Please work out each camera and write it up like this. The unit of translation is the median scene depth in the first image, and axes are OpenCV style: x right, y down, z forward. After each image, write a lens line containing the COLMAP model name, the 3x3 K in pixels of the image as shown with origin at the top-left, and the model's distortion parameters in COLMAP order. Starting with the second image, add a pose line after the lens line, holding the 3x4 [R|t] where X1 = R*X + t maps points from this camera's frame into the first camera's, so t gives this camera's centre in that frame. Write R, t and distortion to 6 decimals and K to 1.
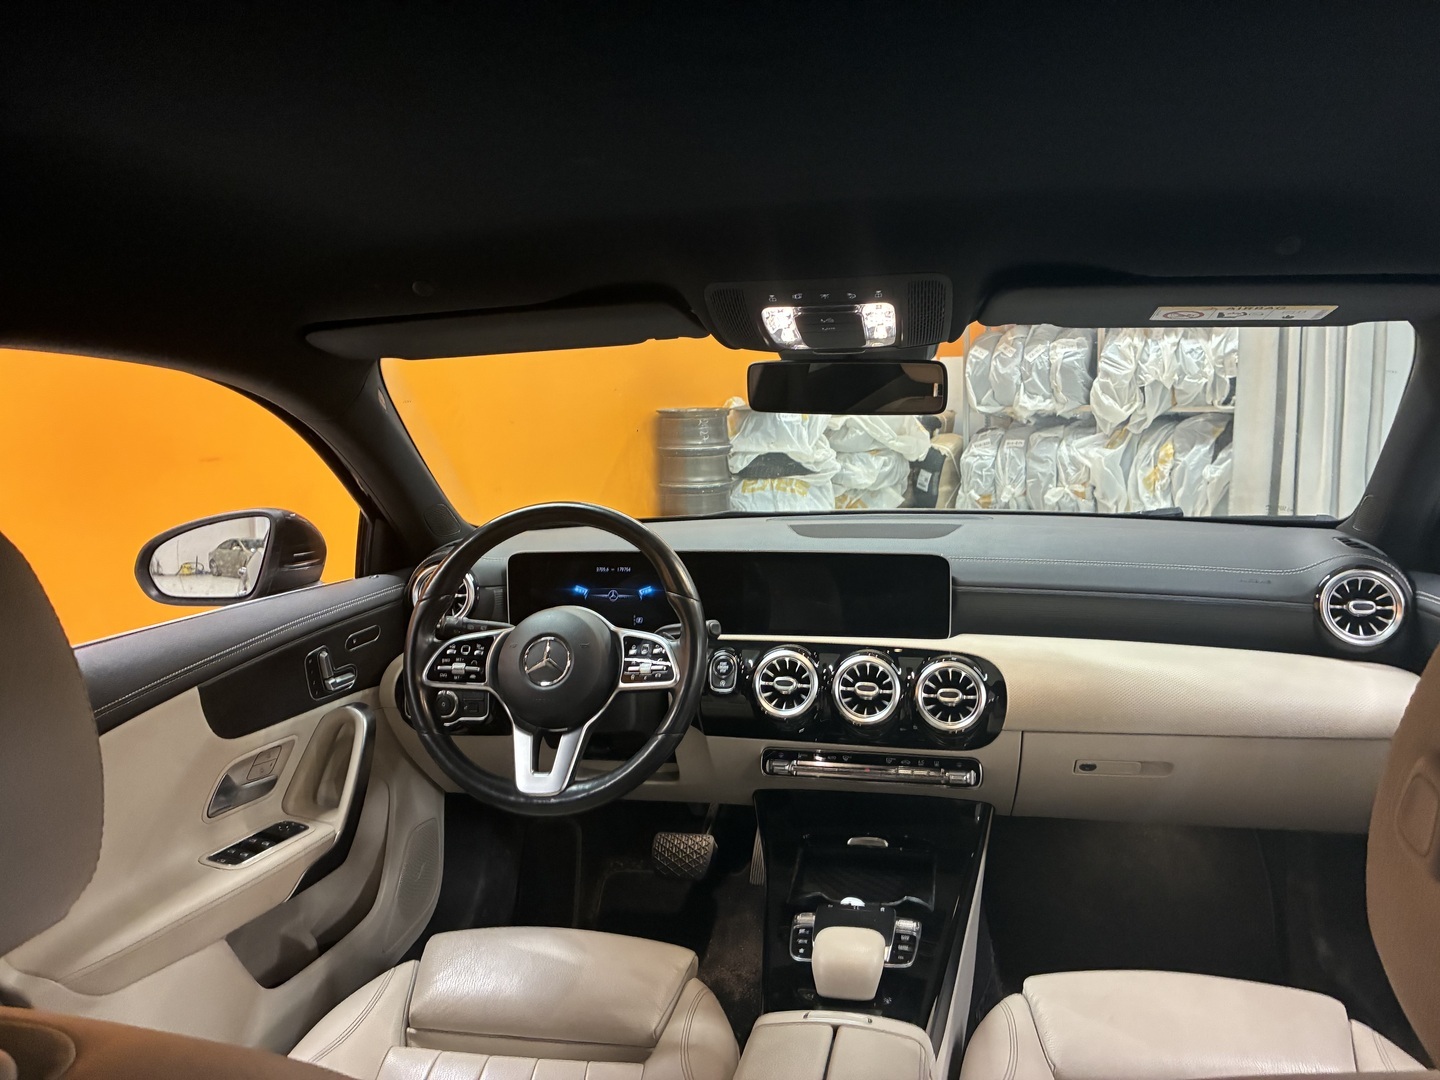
lens RADIAL K [[1108.7, 0, 713.6], [0, 1108.7, 533.1], [0, 0, 1]] dist [0.005752, 0.007300]
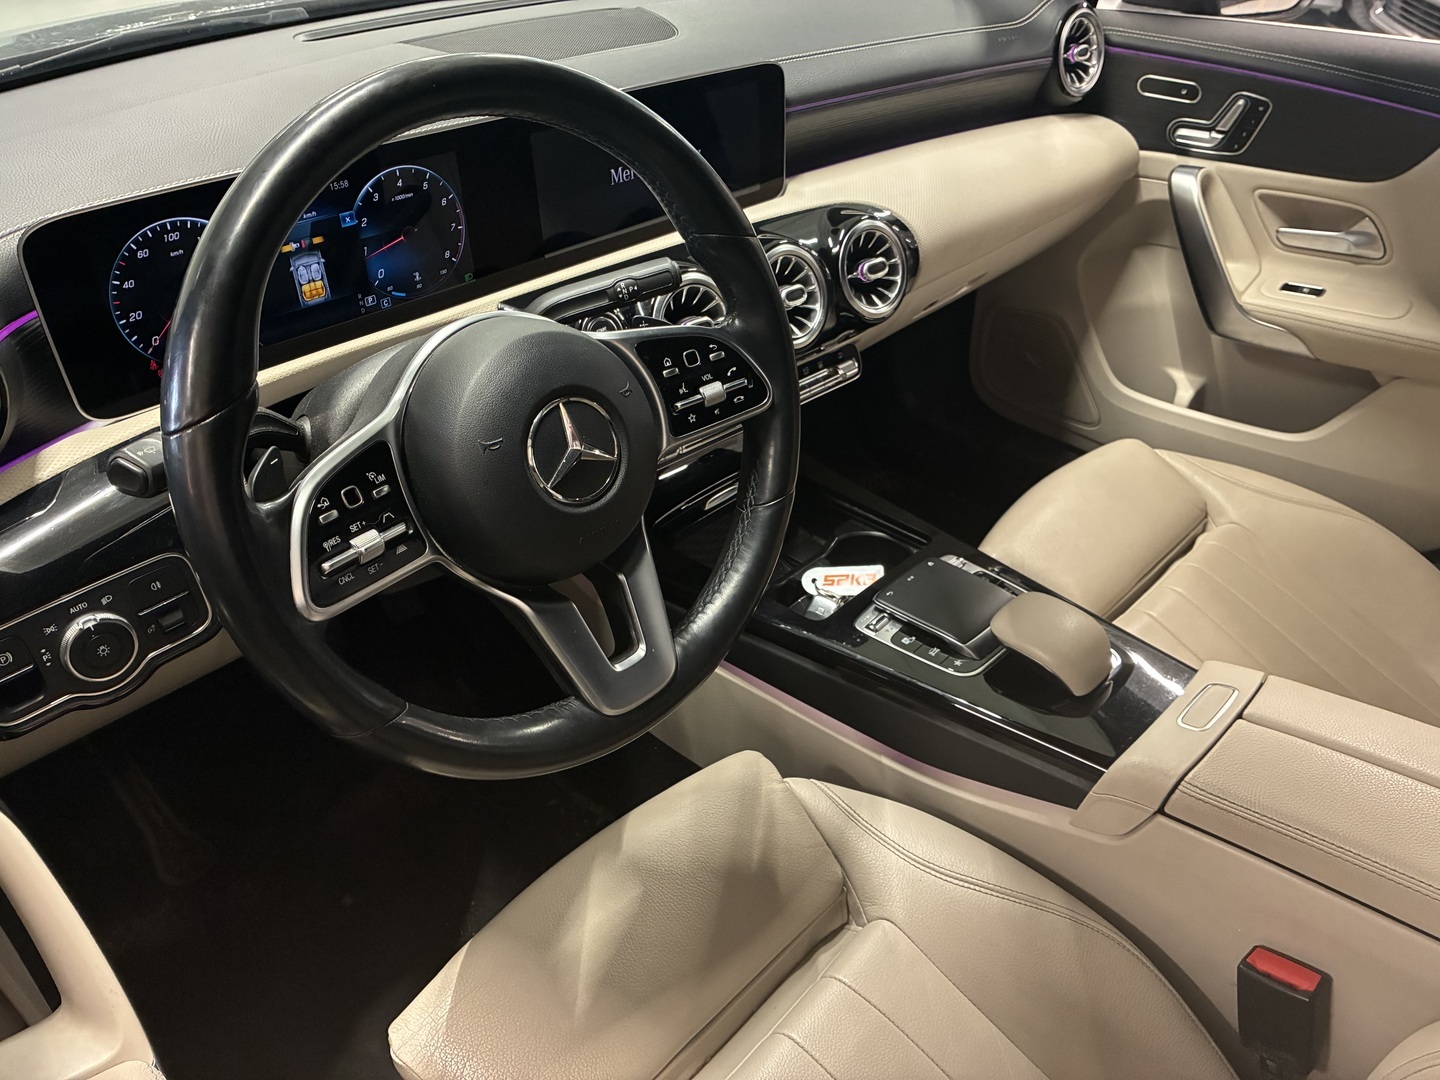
lens RADIAL K [[1108.7, 0, 713.6], [0, 1108.7, 533.1], [0, 0, 1]] dist [0.005752, 0.007300]
pose [[0.542851, -0.454944, 0.705932, -0.089738], [0.083743, 0.865699, 0.493510, -0.014674], [-0.835644, -0.208785, 0.508044, 0.140782]]
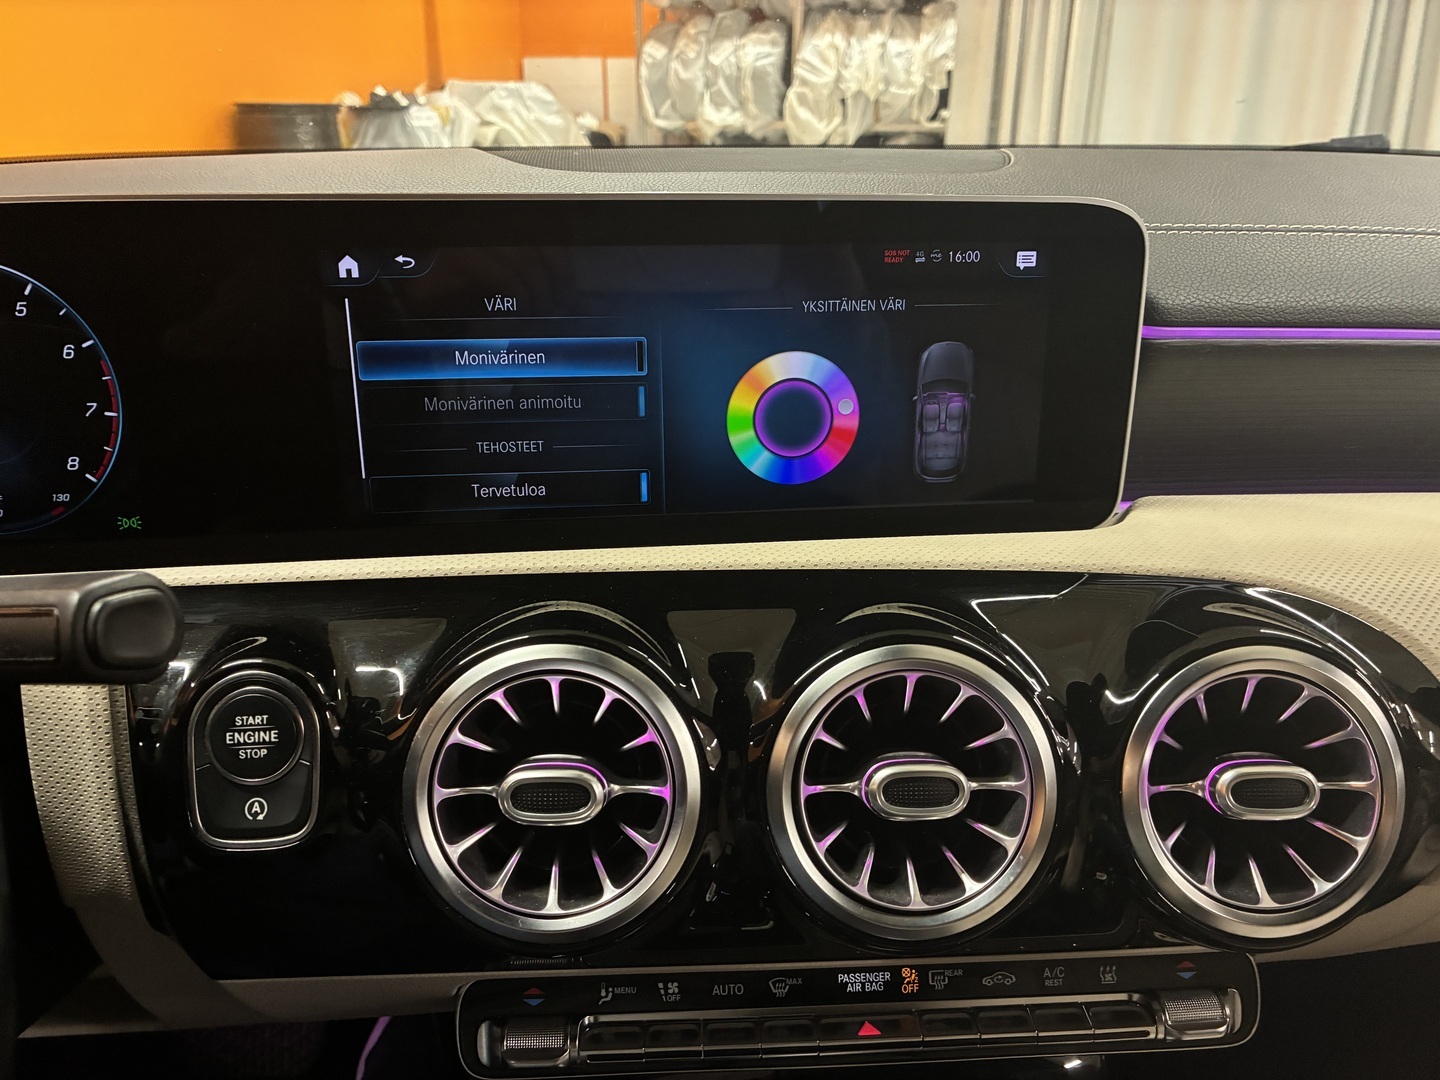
lens RADIAL K [[1108.7, 0, 713.6], [0, 1108.7, 533.1], [0, 0, 1]] dist [0.005752, 0.007300]
pose [[0.951089, -0.082546, 0.297684, 0.007150], [0.016319, 0.975718, 0.218422, 0.008011], [-0.308486, -0.202881, 0.929342, 0.170531]]
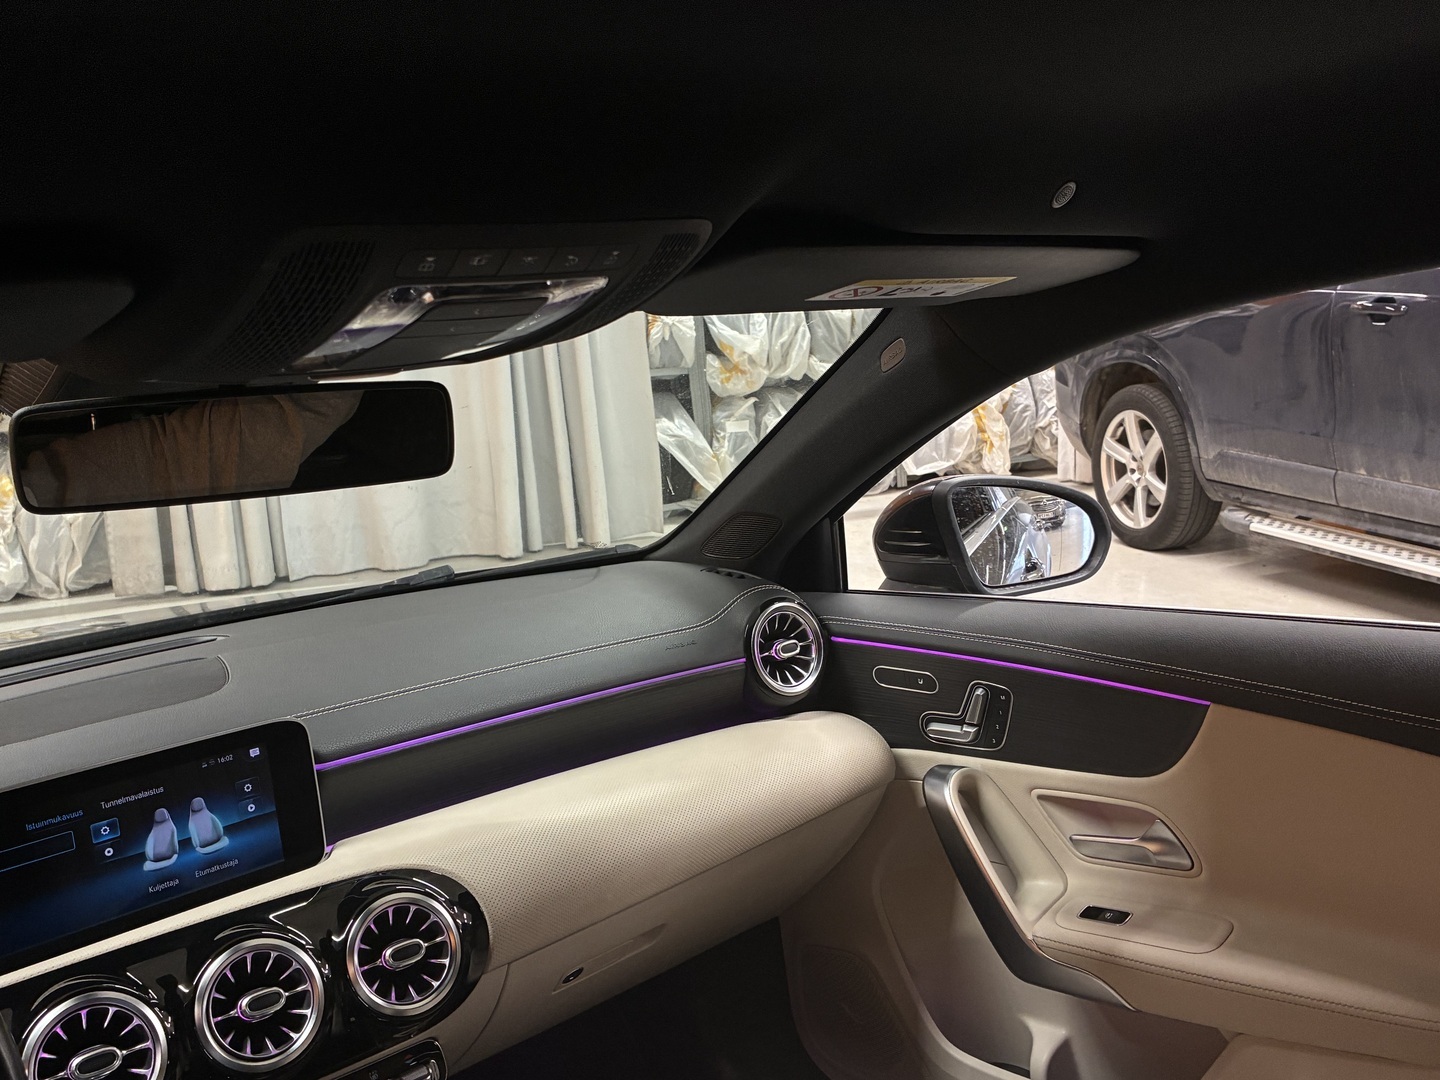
lens RADIAL K [[1385.4, 0, 720.0], [0, 1385.4, 540.0], [0, 0, 1]] dist [0.022859, 0.010305]
pose [[0.589979, -0.156953, 0.792017, -0.047396], [0.168989, 0.983203, 0.068959, -0.018061], [-0.789536, 0.093158, 0.606592, 0.084924]]
